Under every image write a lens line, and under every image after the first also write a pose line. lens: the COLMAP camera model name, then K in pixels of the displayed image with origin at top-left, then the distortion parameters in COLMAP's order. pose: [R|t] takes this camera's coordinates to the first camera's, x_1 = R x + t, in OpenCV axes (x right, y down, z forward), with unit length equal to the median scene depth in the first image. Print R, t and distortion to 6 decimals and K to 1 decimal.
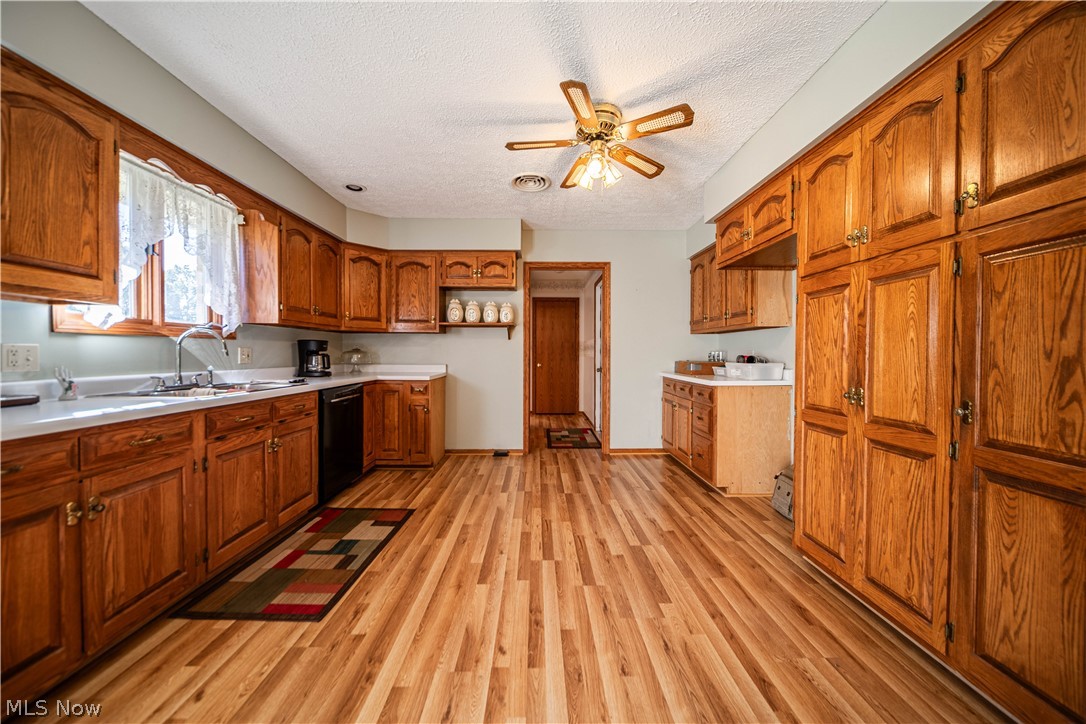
lens RADIAL K [[381.4, 0, 541.1], [0, 381.4, 359.5], [0, 0, 1]] dist [-0.001586, -0.000437]
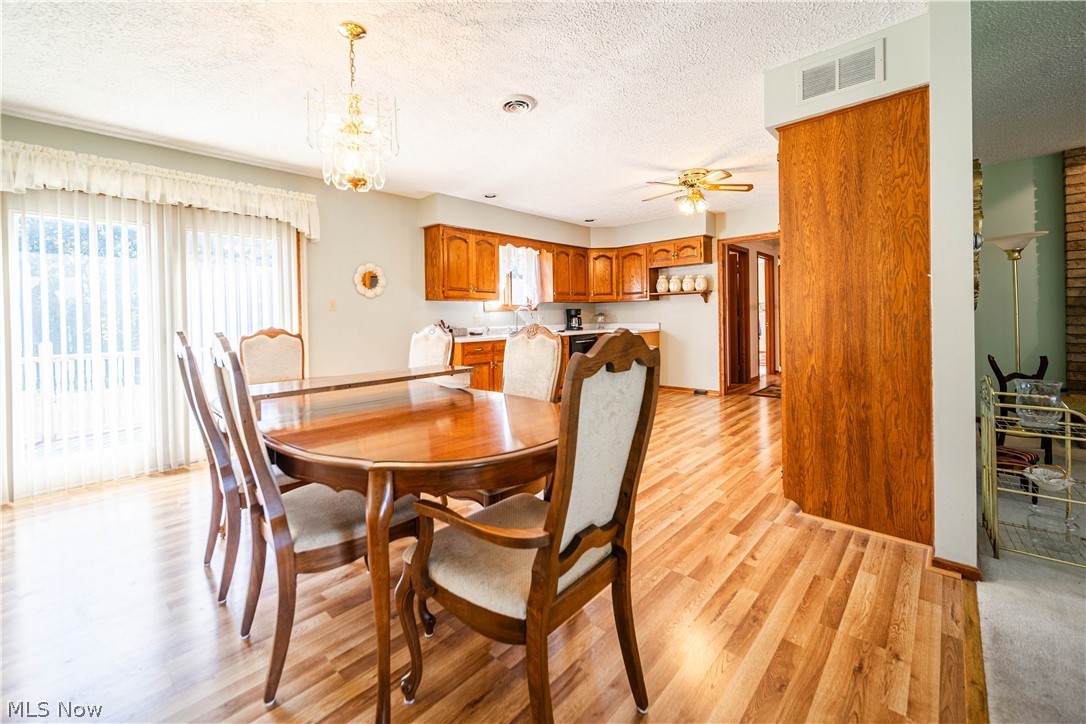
lens RADIAL K [[432.3, 0, 501.8], [0, 432.3, 320.0], [0, 0, 1]] dist [-0.000130, 0.000045]
pose [[0.685073, -0.011810, -0.728379, 0.813791], [0.009637, 0.999928, -0.007150, 0.014142], [0.728411, -0.002121, 0.685137, -0.781956]]
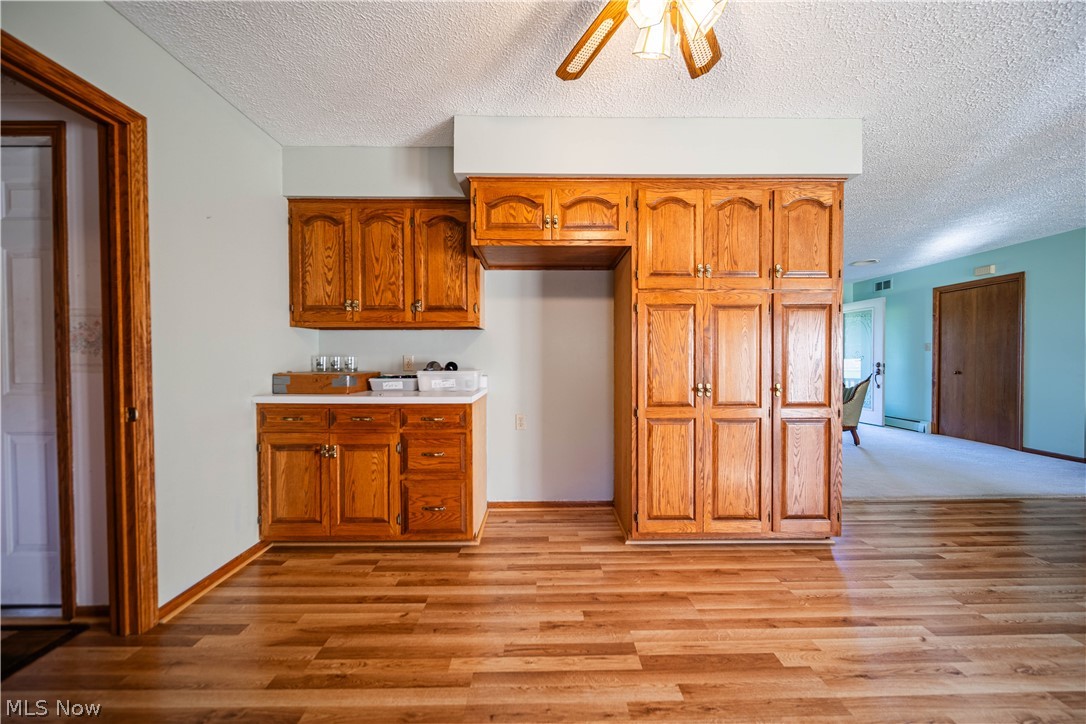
lens RADIAL K [[378.1, 0, 545.9], [0, 378.1, 365.0], [0, 0, 1]] dist [-0.001734, -0.000191]
pose [[-0.000312, -0.016888, 0.999857, -0.322159], [0.020263, 0.999652, 0.016891, -0.015379], [-0.999795, 0.020265, 0.000030, 1.000128]]
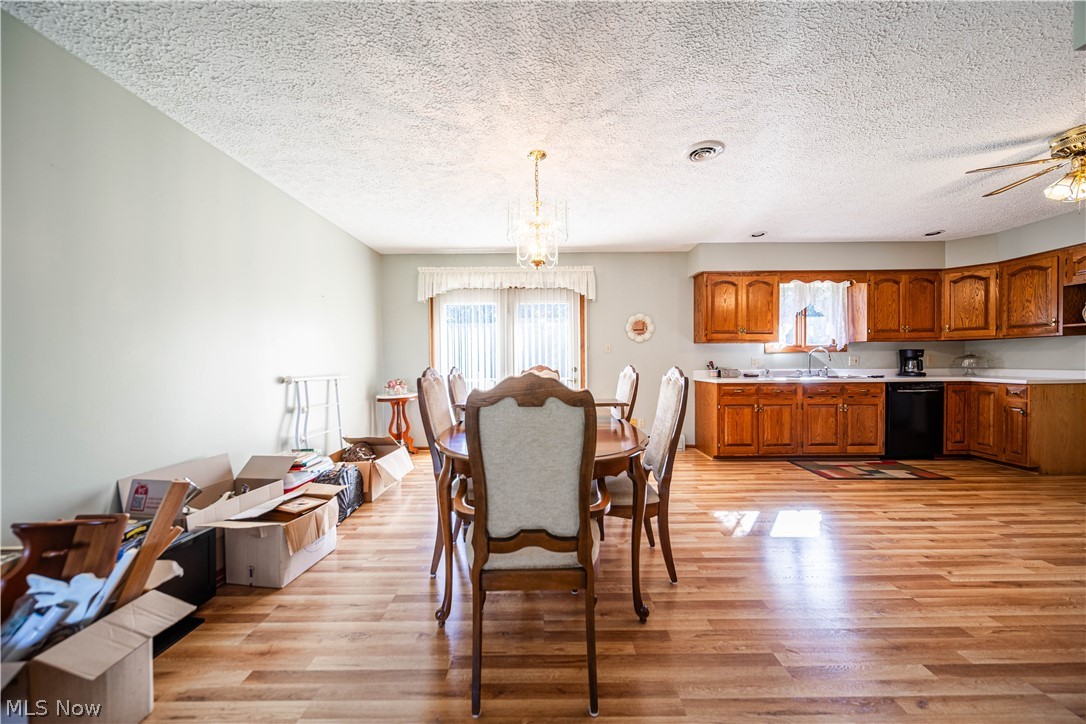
lens RADIAL K [[378.1, 0, 545.9], [0, 378.1, 365.0], [0, 0, 1]] dist [-0.001734, -0.000191]
pose [[-0.012821, 0.007357, -0.999891, 1.035524], [-0.007608, 0.999943, 0.007455, 0.007615], [0.999889, 0.007702, -0.012764, -0.398631]]
